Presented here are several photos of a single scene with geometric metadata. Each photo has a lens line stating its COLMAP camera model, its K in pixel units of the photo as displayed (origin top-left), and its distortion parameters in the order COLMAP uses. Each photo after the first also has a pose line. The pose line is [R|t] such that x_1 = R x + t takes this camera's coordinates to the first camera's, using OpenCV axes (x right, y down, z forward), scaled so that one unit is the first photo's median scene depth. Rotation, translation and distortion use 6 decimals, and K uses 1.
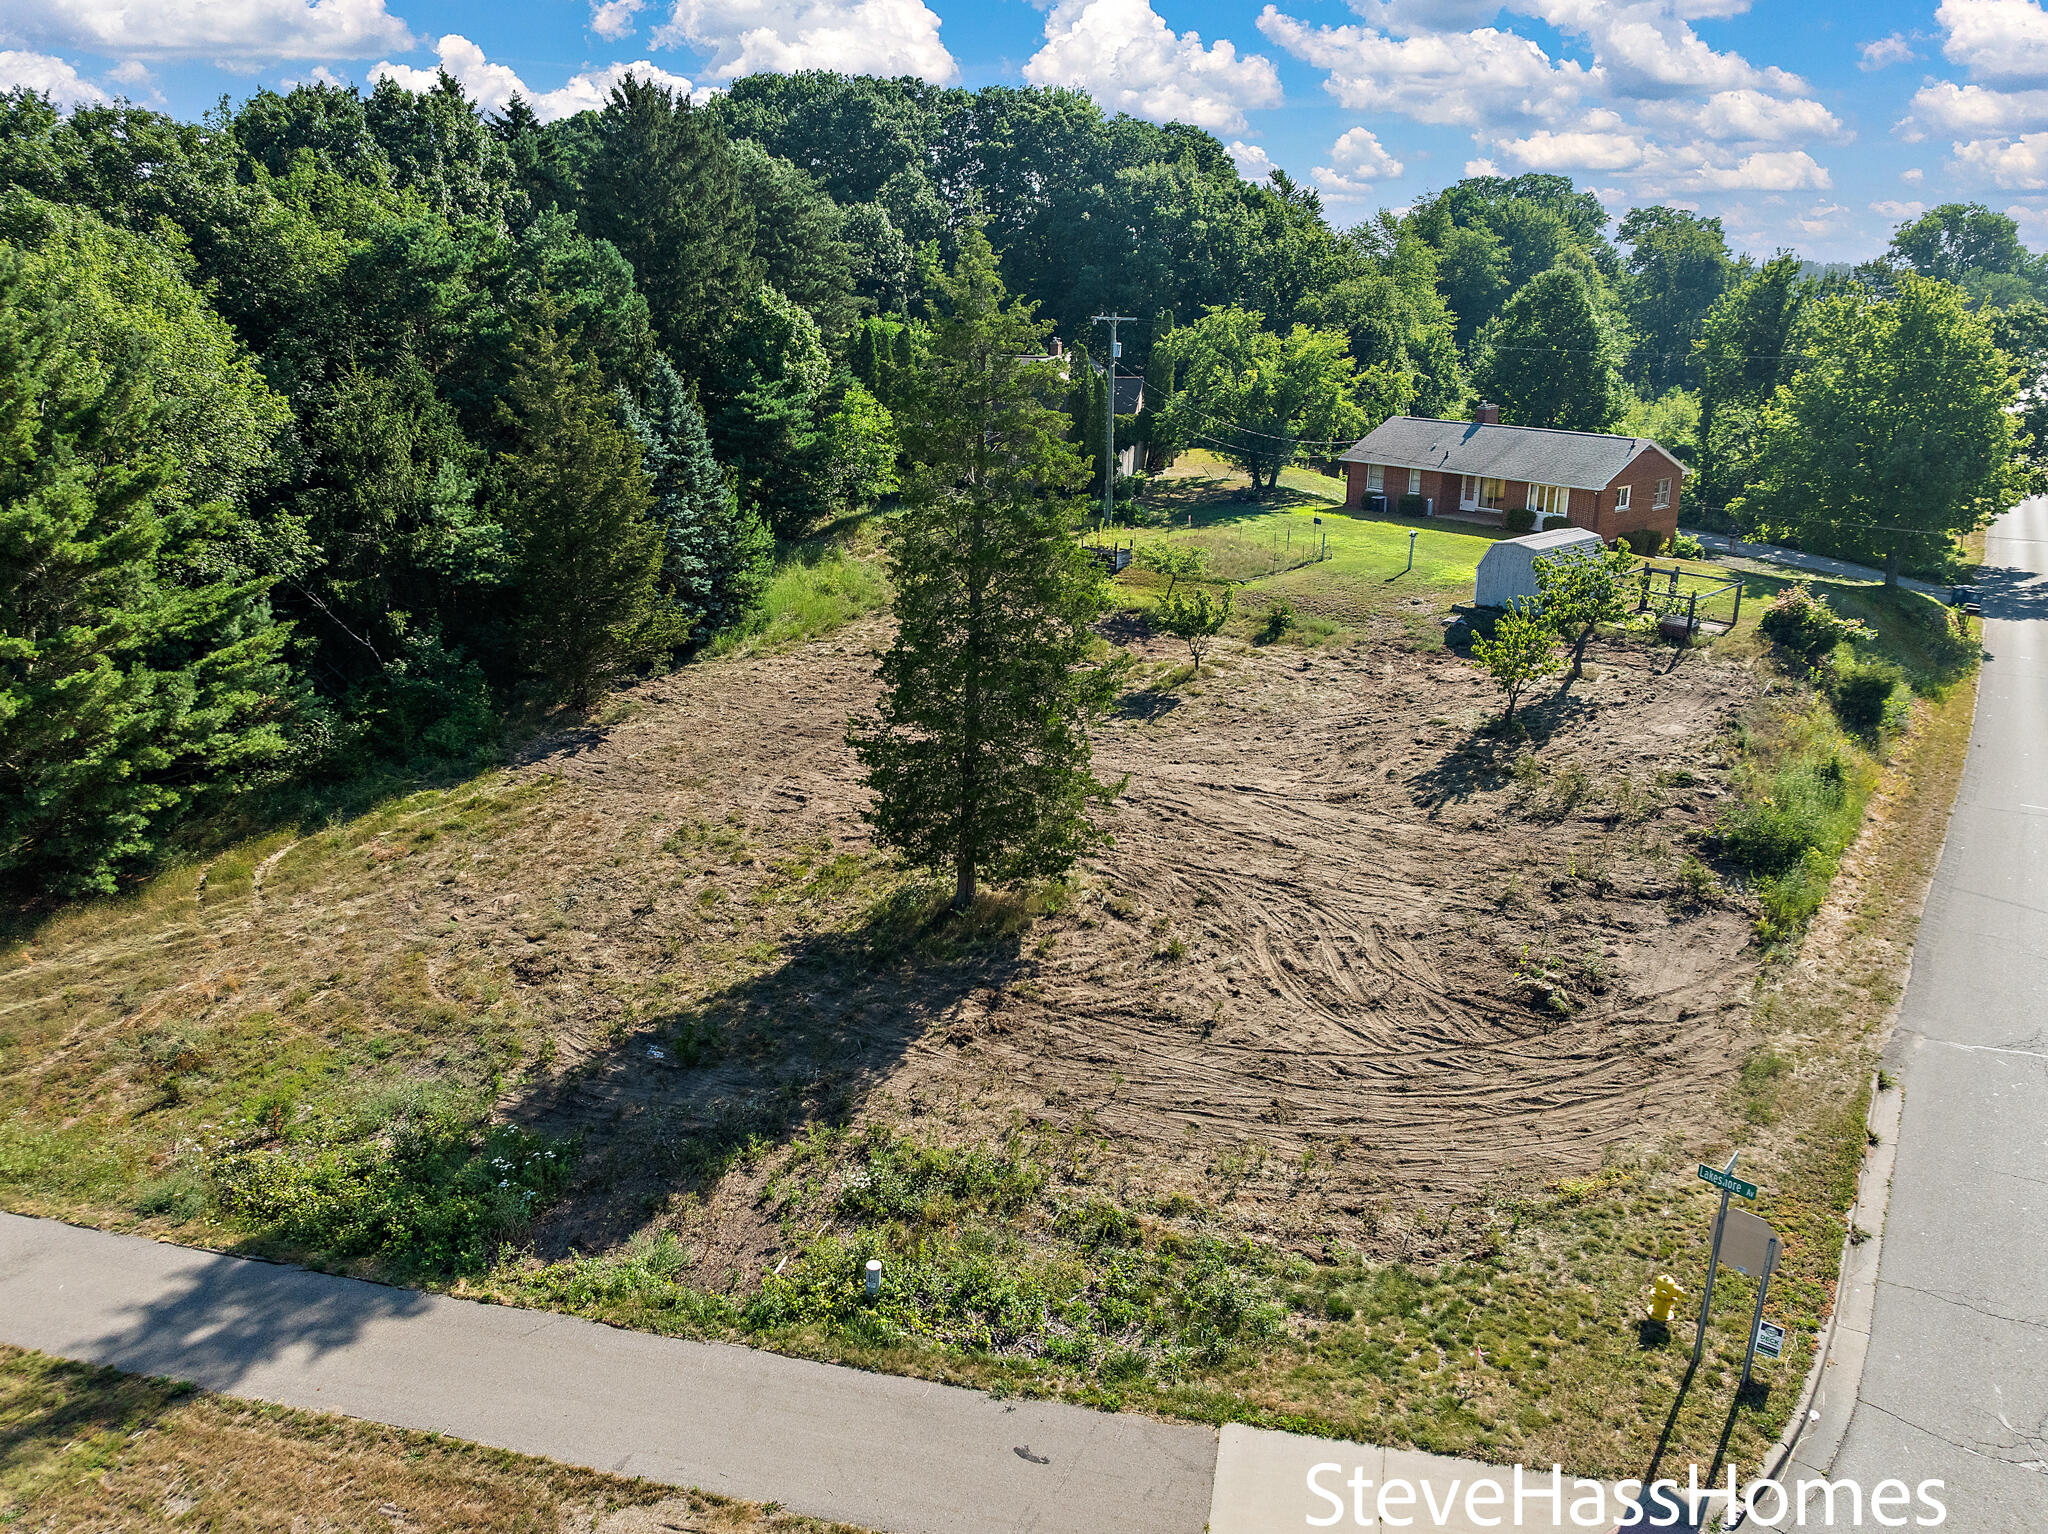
lens RADIAL K [[1492.0, 0, 1029.9], [0, 1492.0, 758.2], [0, 0, 1]] dist [-0.027239, -0.006852]
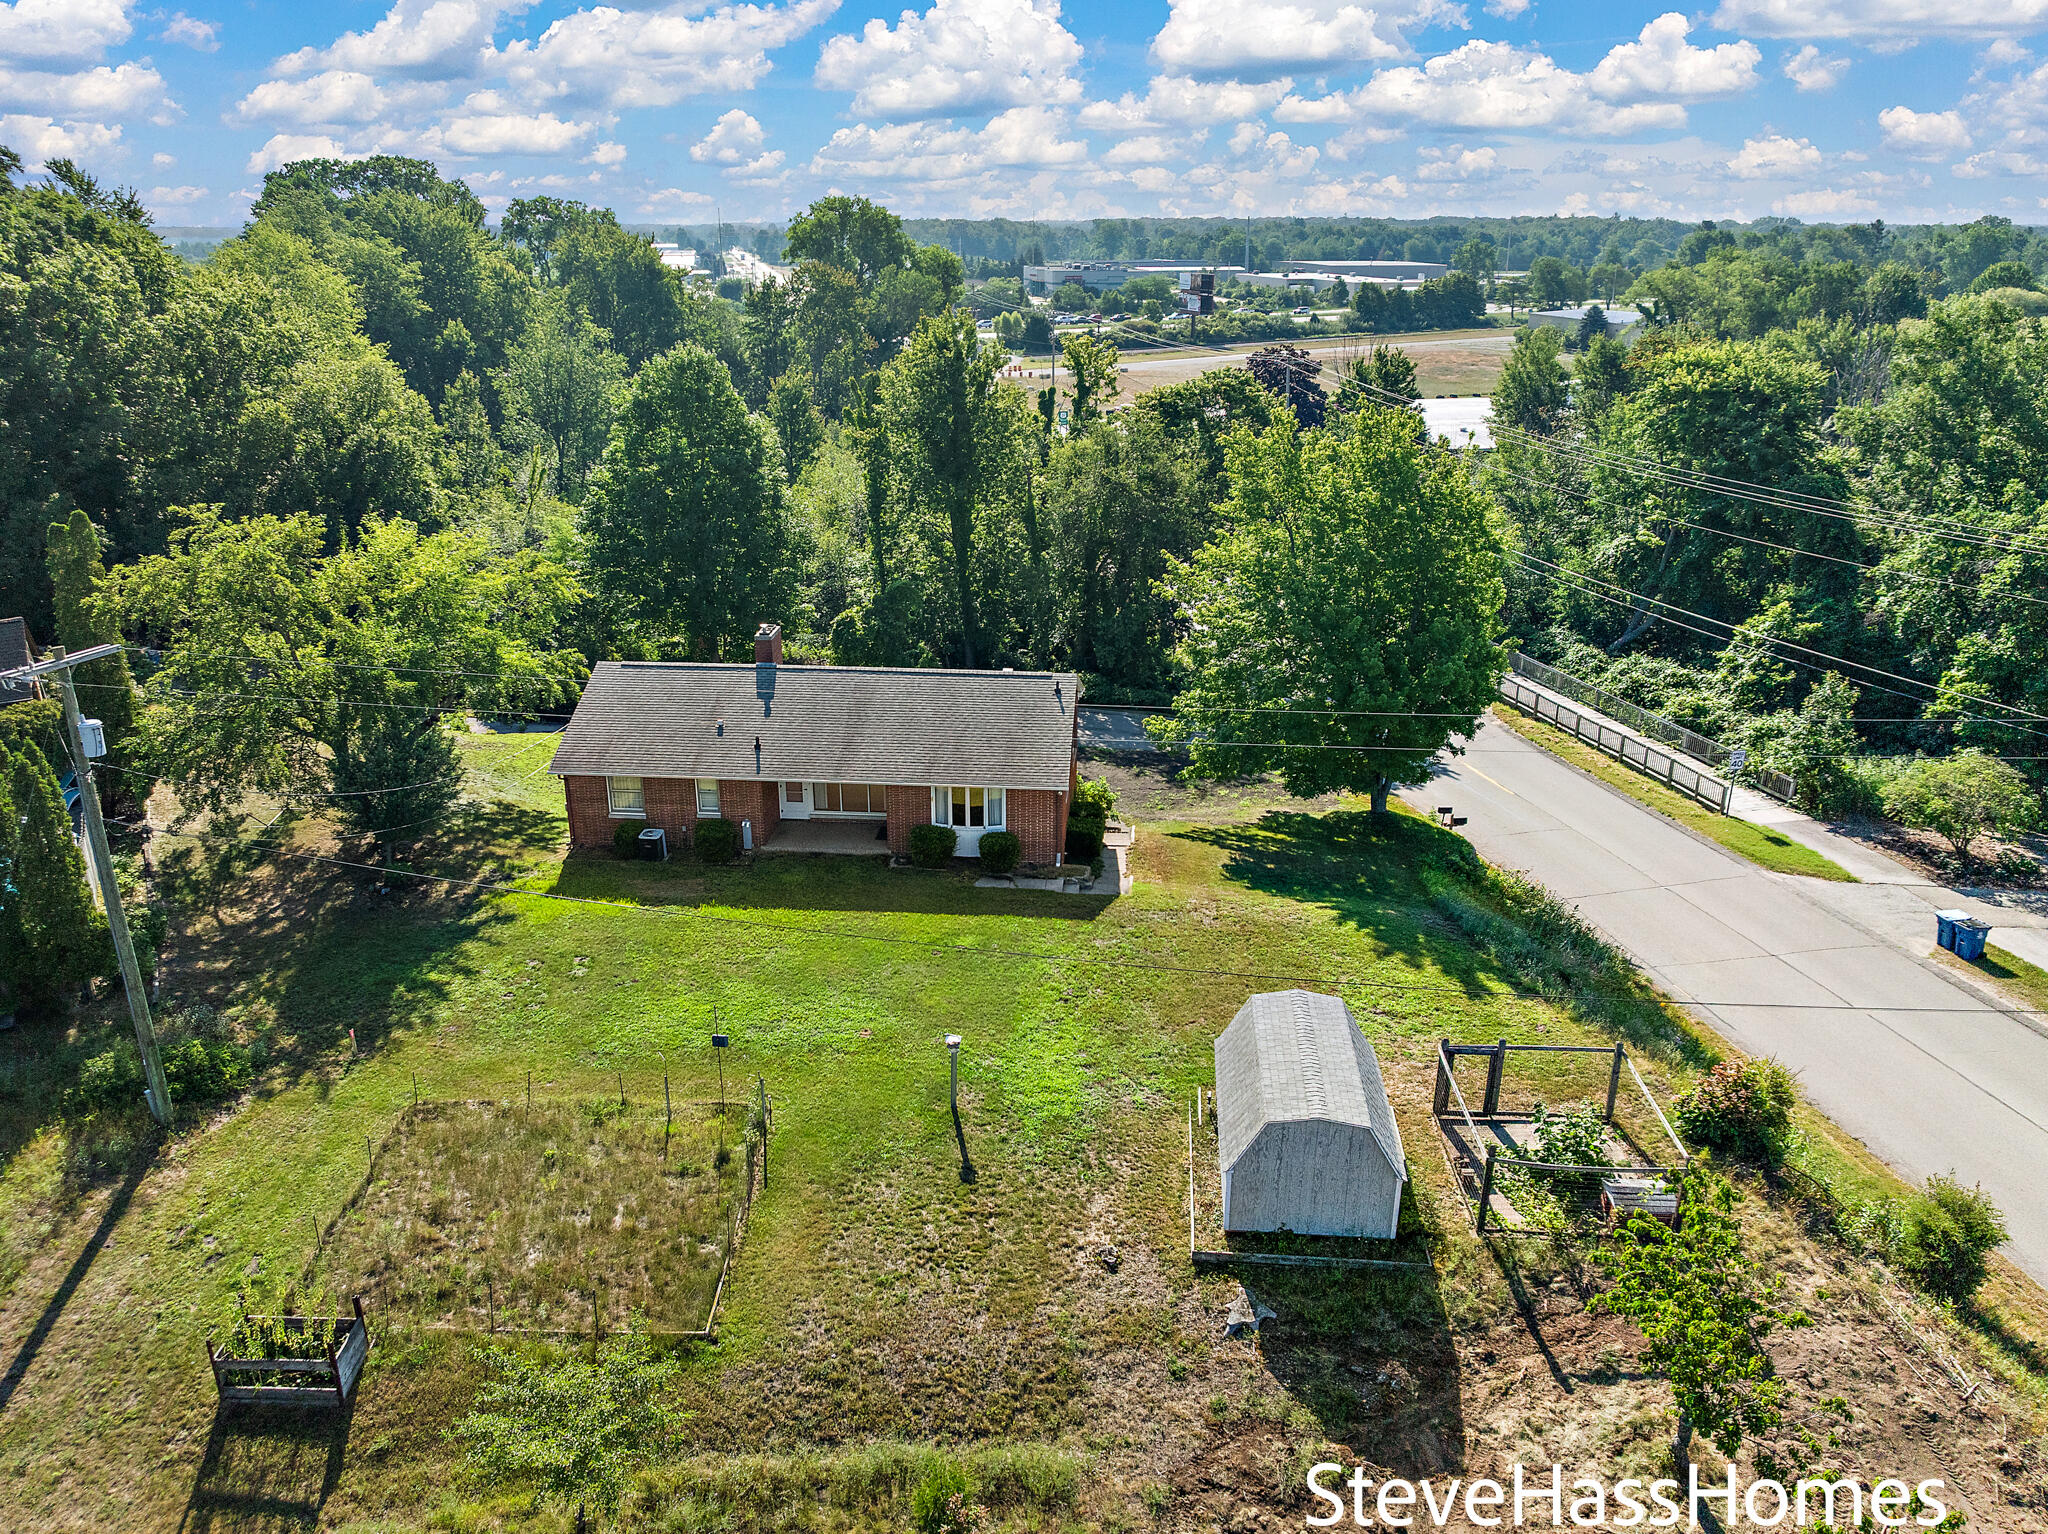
lens RADIAL K [[1492.0, 0, 1029.9], [0, 1492.0, 758.2], [0, 0, 1]] dist [-0.027239, -0.006852]
pose [[0.724864, -0.235502, 0.647388, -0.007488], [0.218576, 0.969818, 0.108060, -0.111873], [-0.653297, 0.063175, 0.754462, 0.234610]]
